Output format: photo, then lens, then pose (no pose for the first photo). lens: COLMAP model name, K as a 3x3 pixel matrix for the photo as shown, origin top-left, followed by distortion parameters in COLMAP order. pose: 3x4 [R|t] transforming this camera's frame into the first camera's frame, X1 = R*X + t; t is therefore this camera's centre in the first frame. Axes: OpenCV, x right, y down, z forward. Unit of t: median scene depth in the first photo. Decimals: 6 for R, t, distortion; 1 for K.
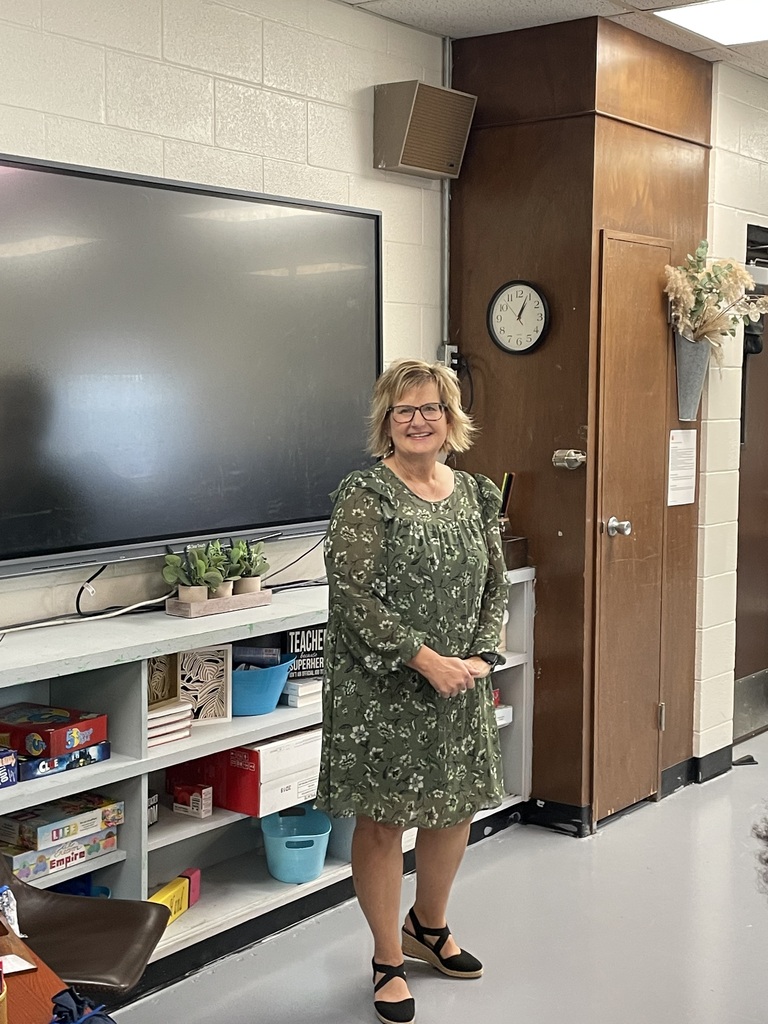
lens RADIAL K [[1382.8, 0, 387.9], [0, 1382.8, 501.7], [0, 0, 1]] dist [0.110089, 0.000000]
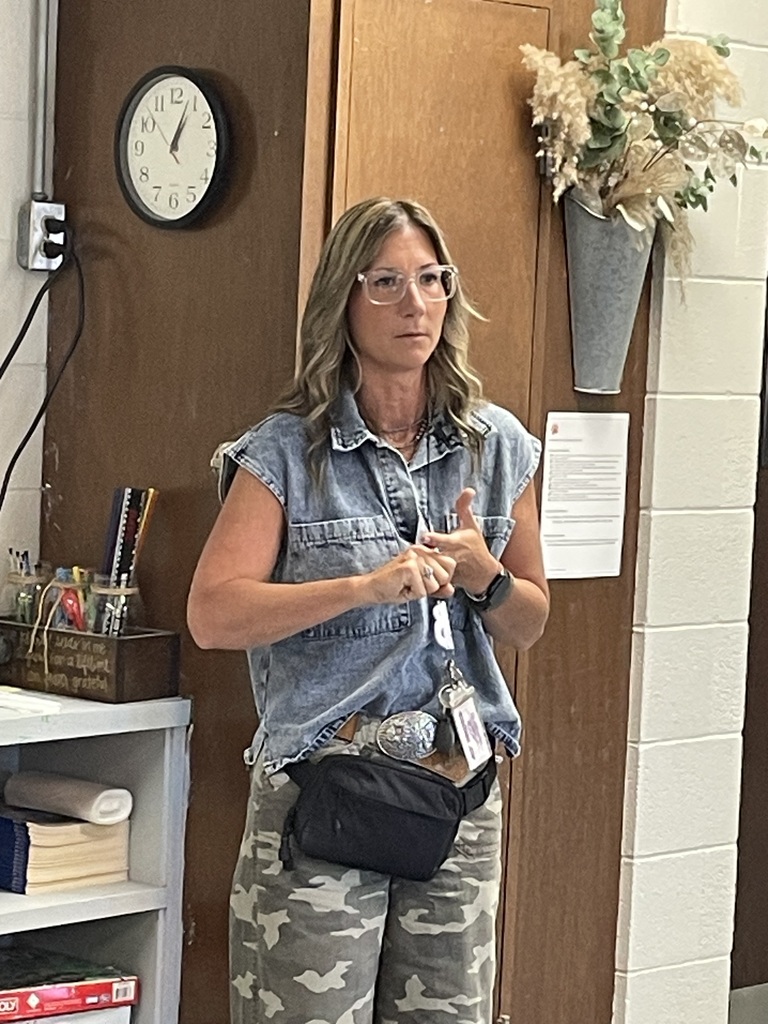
lens RADIAL K [[3168.6, 0, 440.6], [0, 3168.6, 527.8], [0, 0, 1]] dist [0.158719, 0.000000]
pose [[0.994867, 0.046501, -0.089874, 0.271776], [-0.047449, 0.998838, -0.008442, -0.003553], [0.089377, 0.012663, 0.995917, -0.027868]]
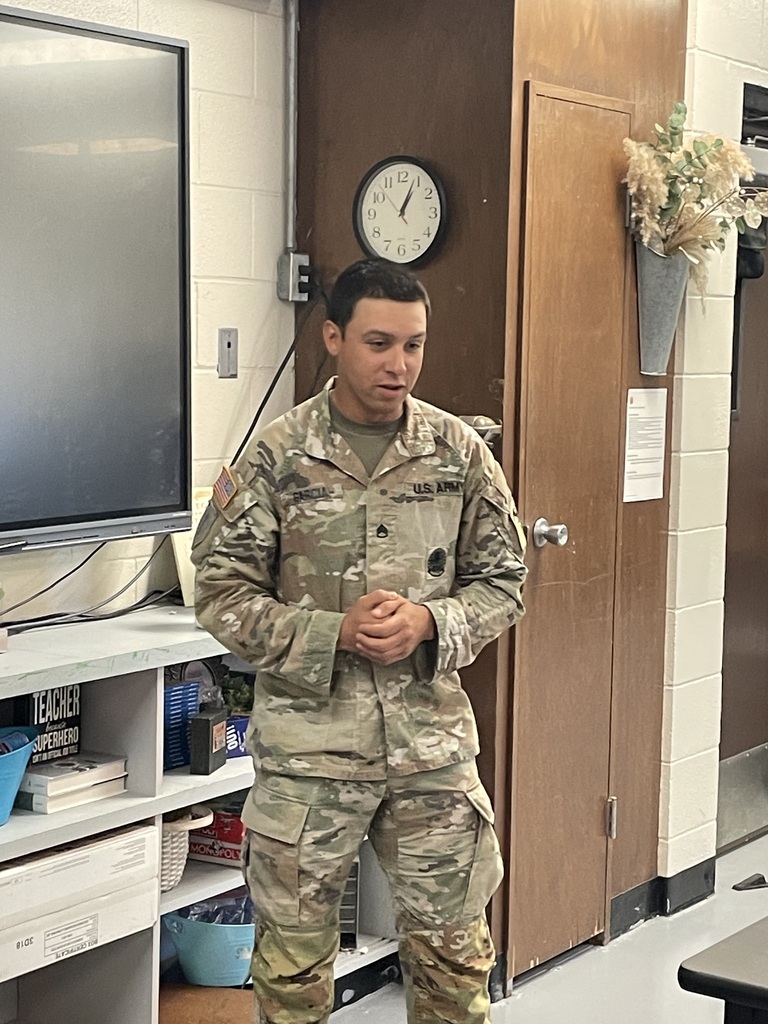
lens RADIAL K [[1980.6, 0, 386.8], [0, 1980.6, 509.5], [0, 0, 1]] dist [0.142426, 0.000000]
pose [[0.997094, 0.006773, 0.075877, 0.016462], [-0.007315, 0.999950, 0.006870, 0.000888], [-0.075827, -0.007405, 0.997093, 0.060537]]
